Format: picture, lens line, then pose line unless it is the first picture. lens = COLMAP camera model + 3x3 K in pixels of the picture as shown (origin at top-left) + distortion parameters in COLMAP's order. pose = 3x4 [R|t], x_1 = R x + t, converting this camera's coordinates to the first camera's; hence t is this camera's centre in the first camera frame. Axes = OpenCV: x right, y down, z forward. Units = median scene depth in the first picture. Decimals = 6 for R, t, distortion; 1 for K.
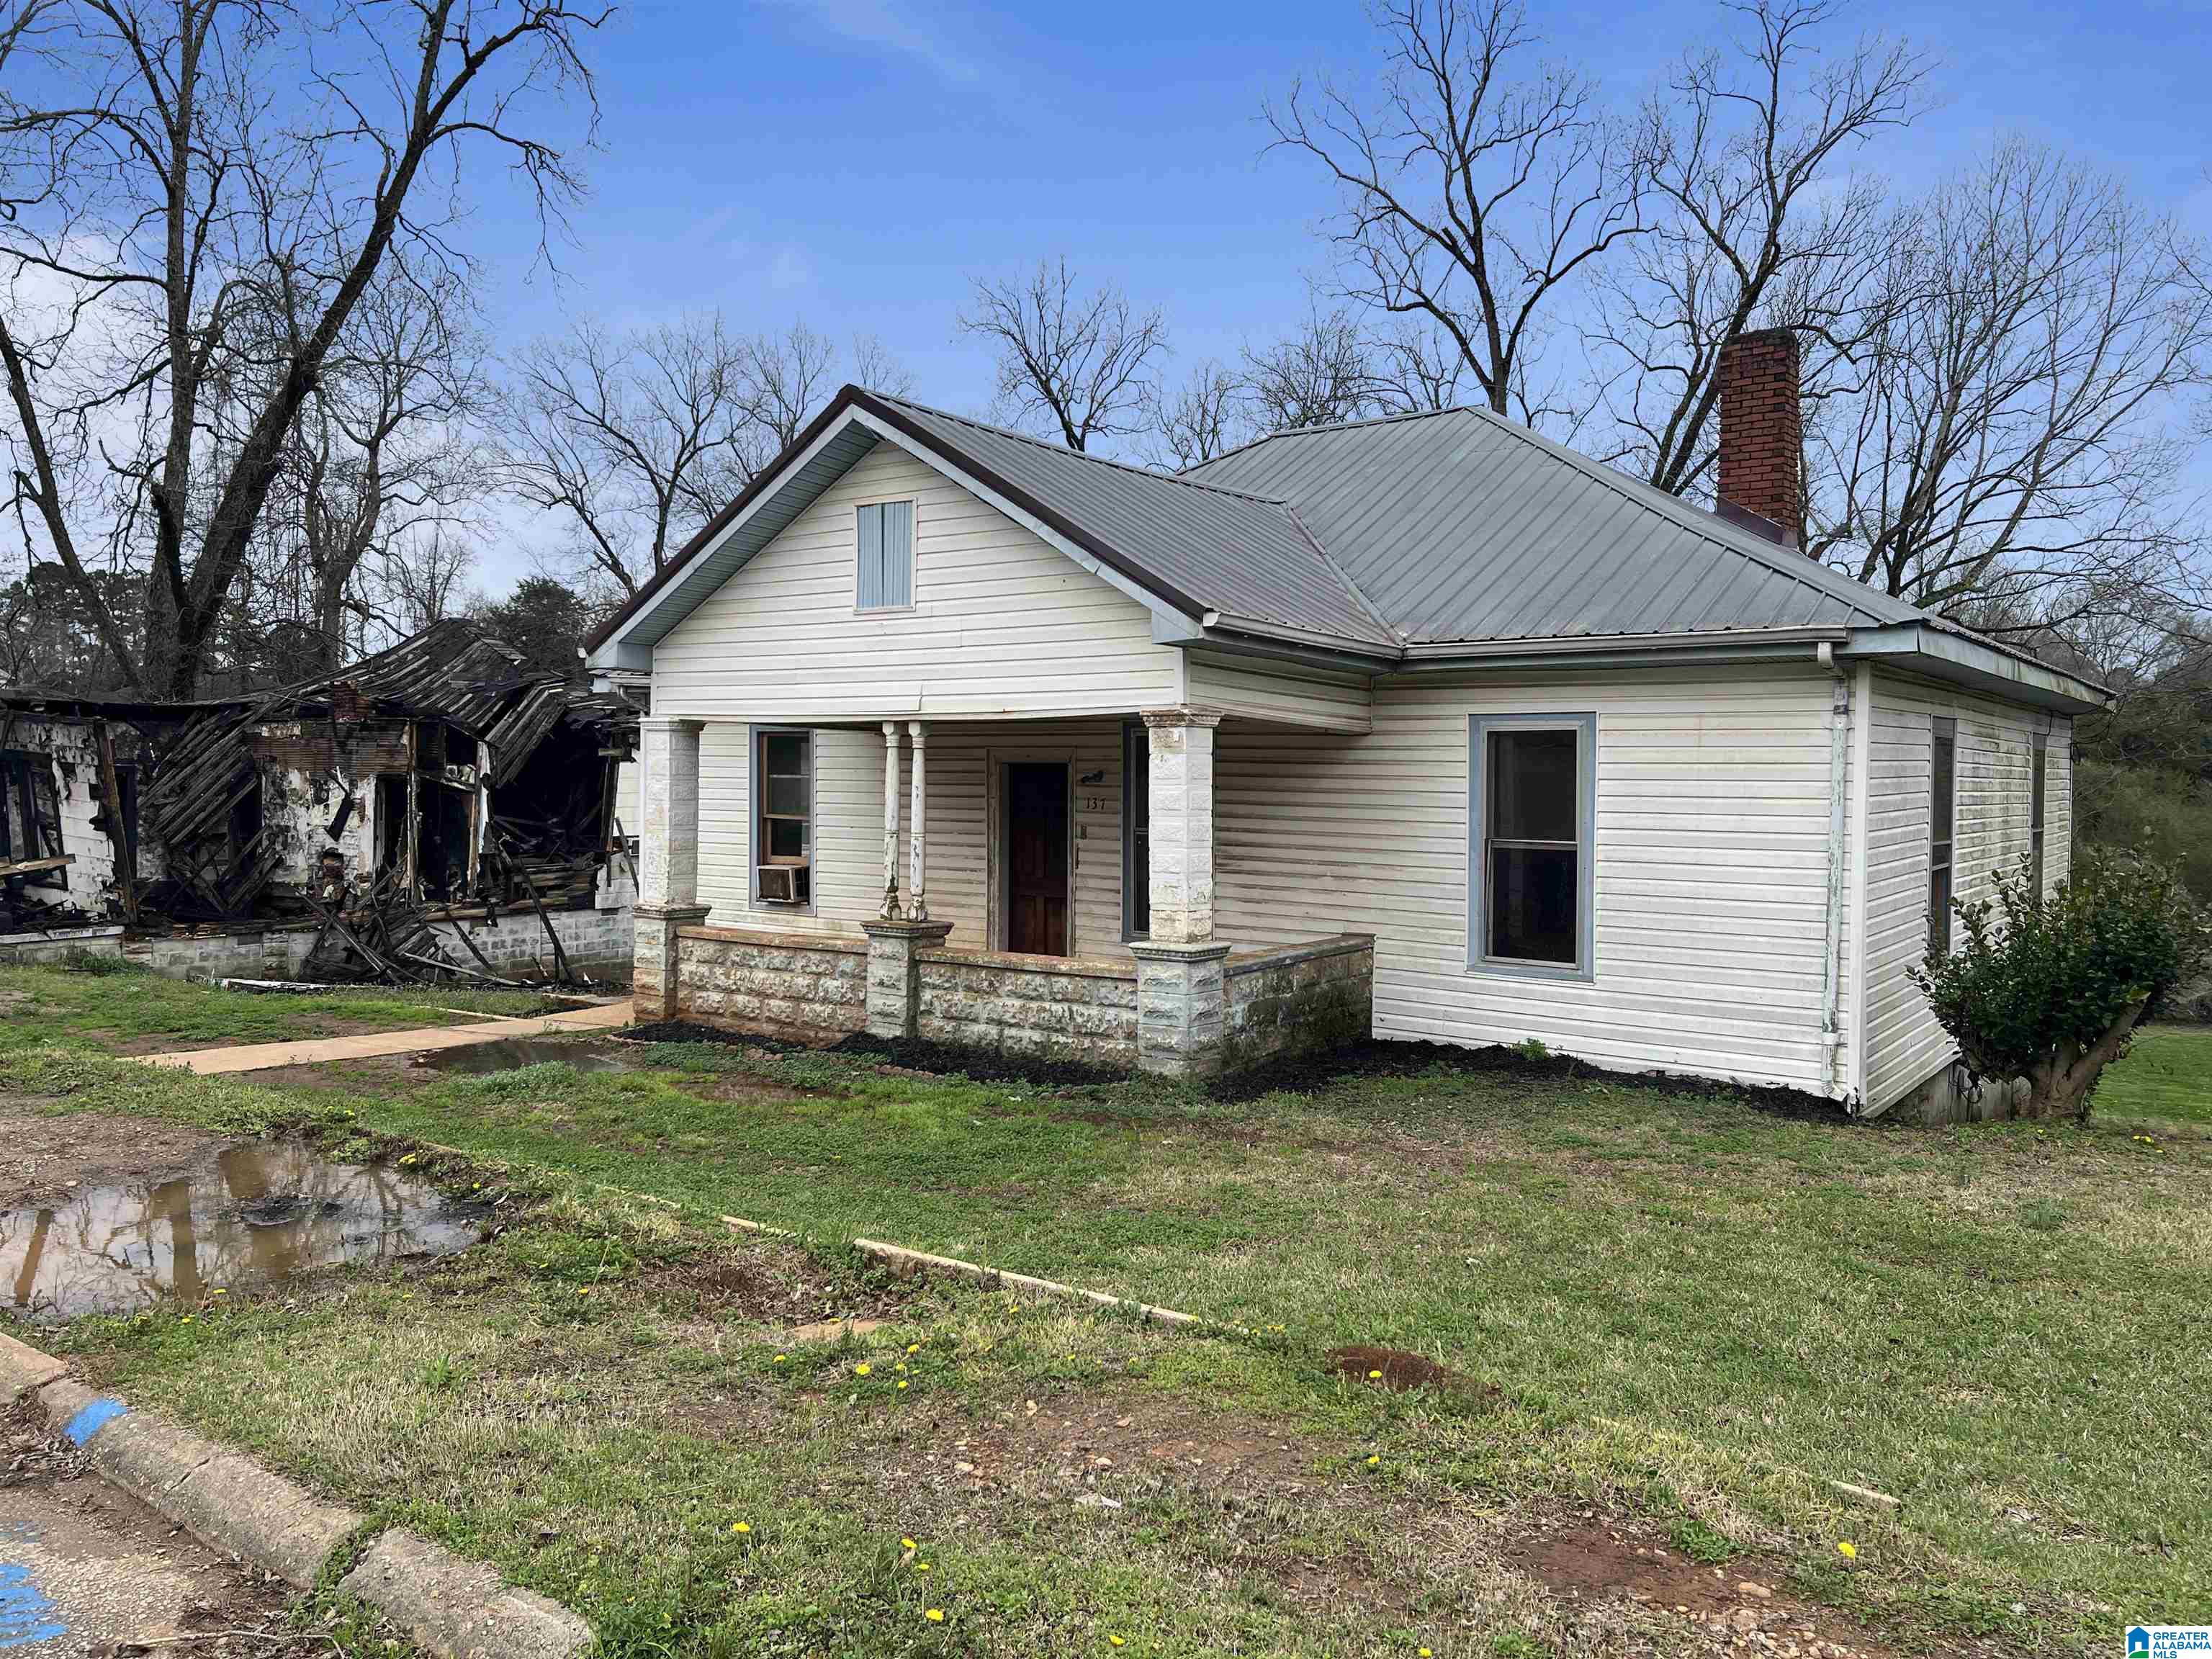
lens RADIAL K [[1652.5, 0, 1118.5], [0, 1652.5, 817.2], [0, 0, 1]] dist [0.099047, -0.100134]
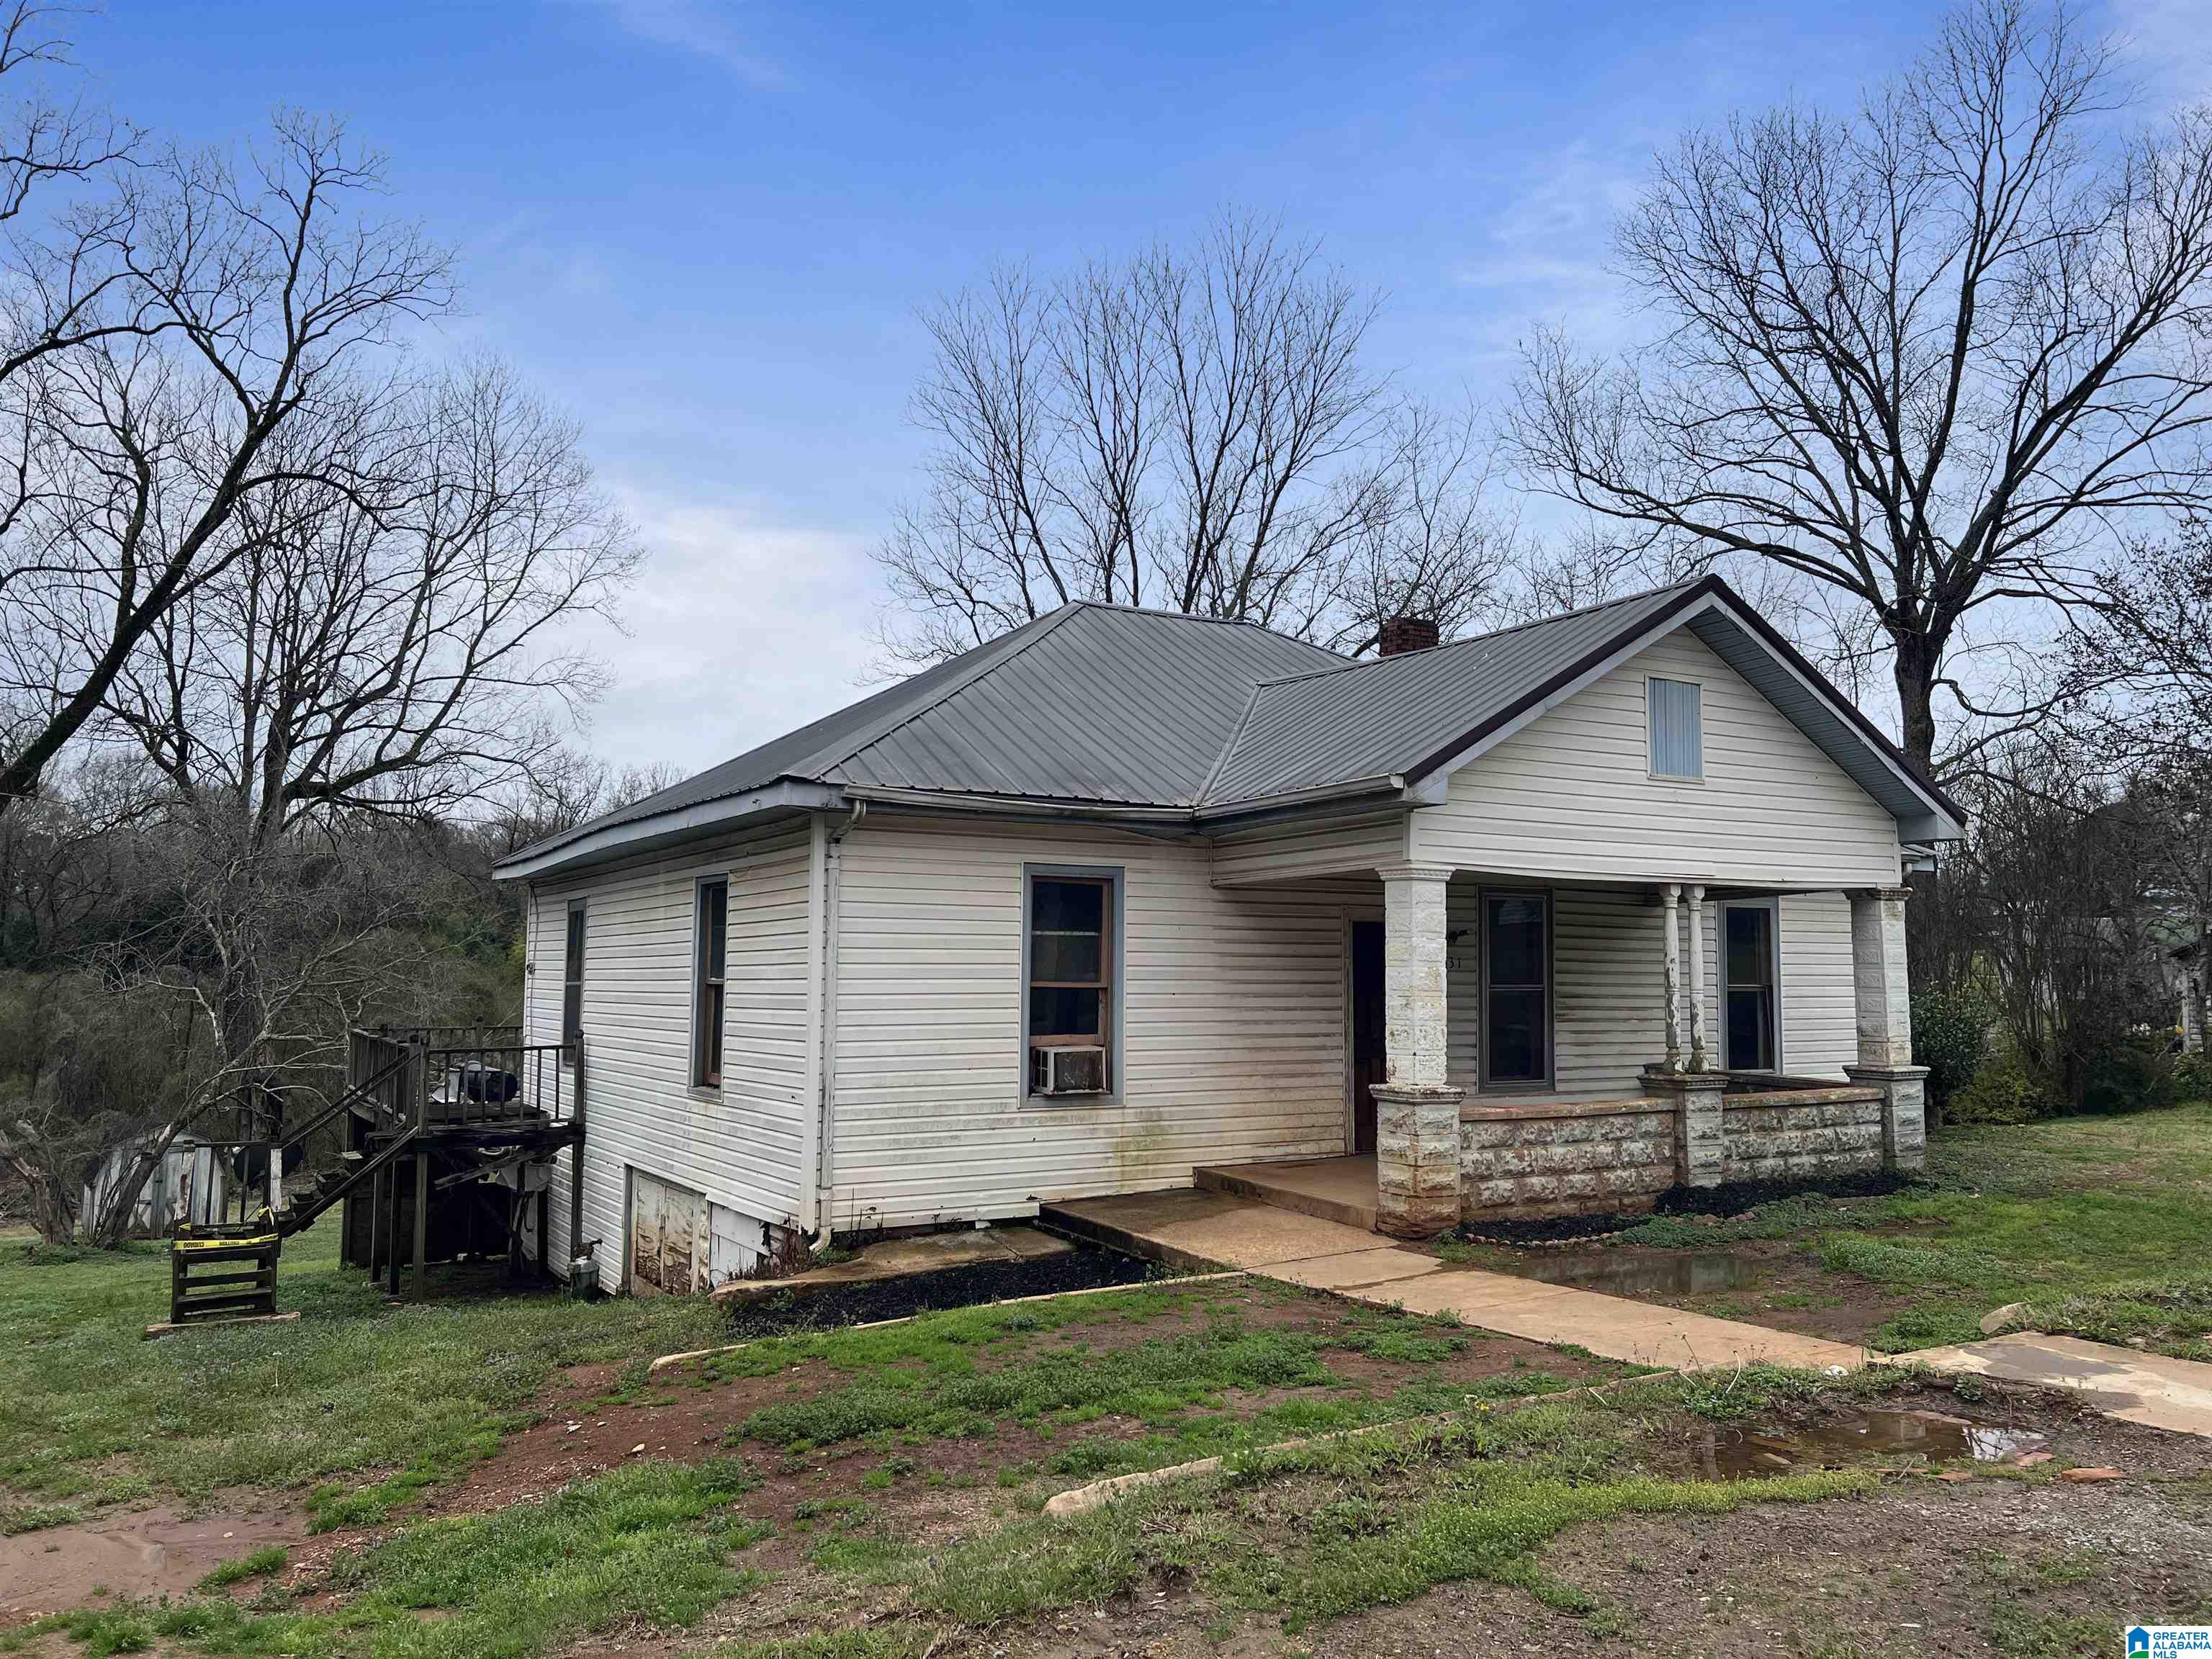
lens RADIAL K [[1662.7, 0, 1100.4], [0, 1662.7, 834.0], [0, 0, 1]] dist [0.117218, -0.212186]
pose [[0.392956, 0.062673, 0.917419, -1.273275], [0.019910, 0.996861, -0.076628, -0.015284], [-0.919342, 0.048377, 0.390474, 0.923673]]
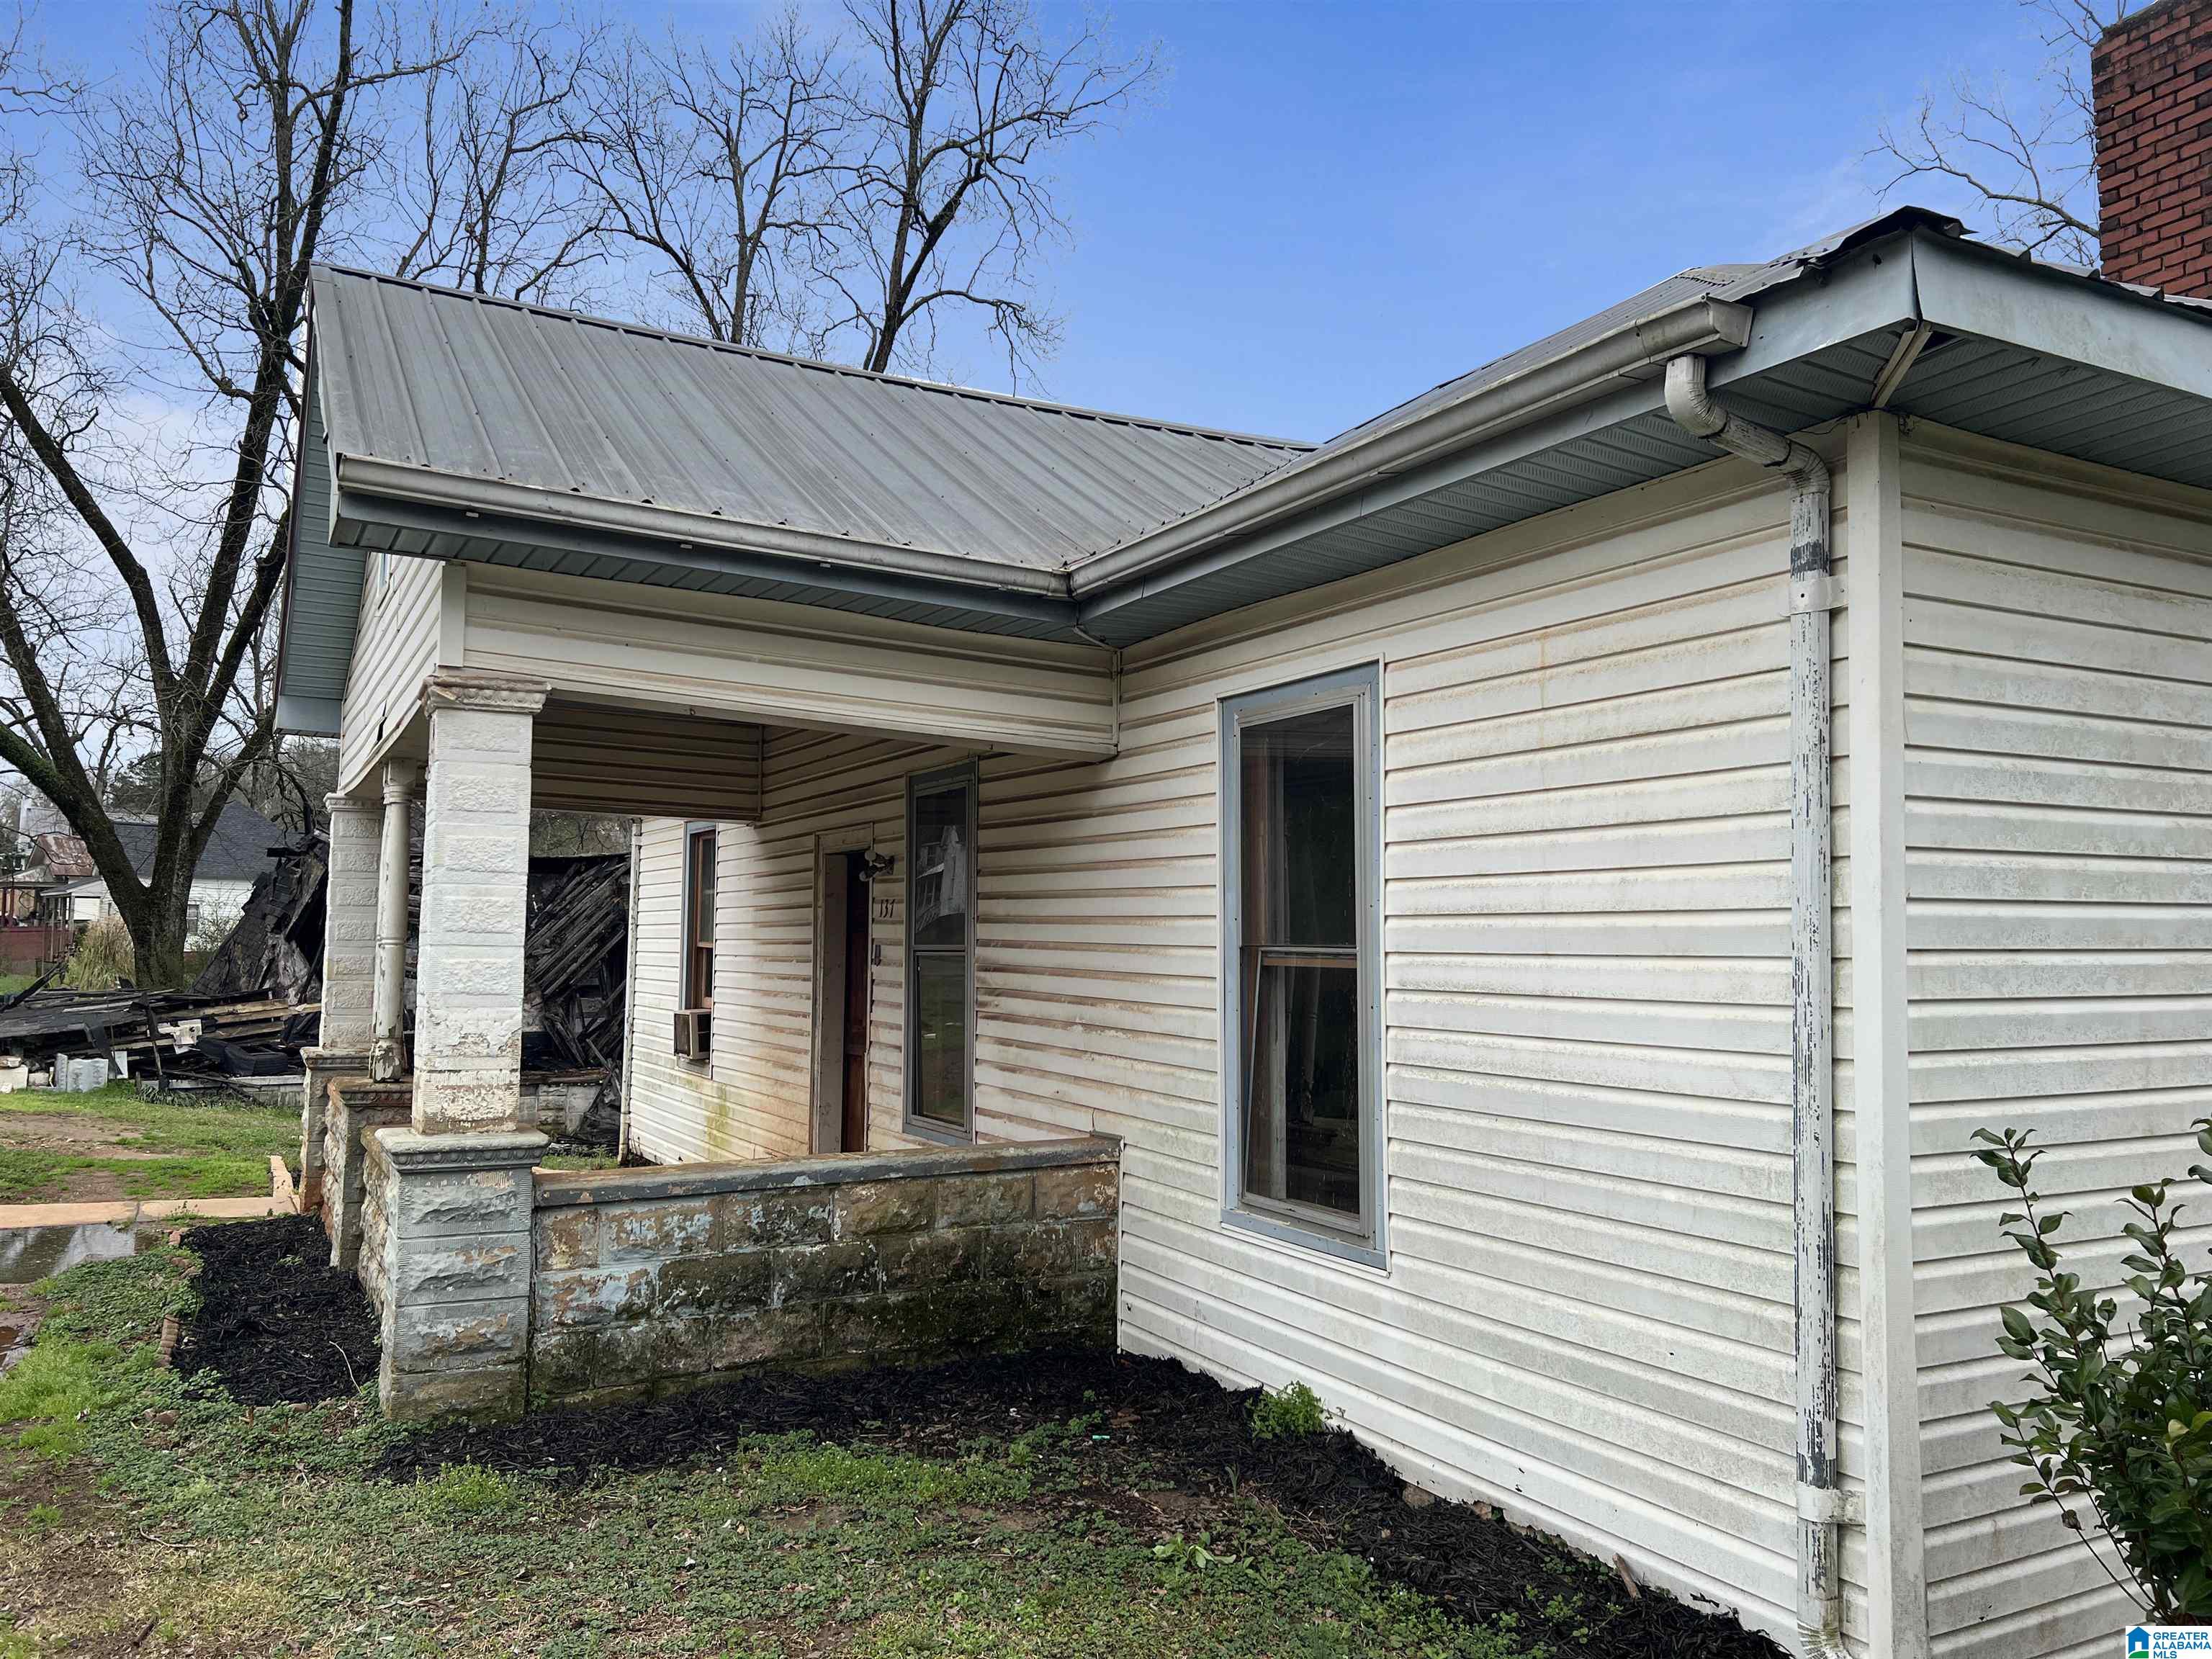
lens RADIAL K [[1651.0, 0, 1113.4], [0, 1651.0, 842.5], [0, 0, 1]] dist [0.085262, -0.108090]
pose [[0.903350, -0.026134, -0.428107, 0.393789], [-0.014949, 0.995617, -0.092321, 0.027600], [0.428643, 0.089798, 0.899000, 0.544944]]
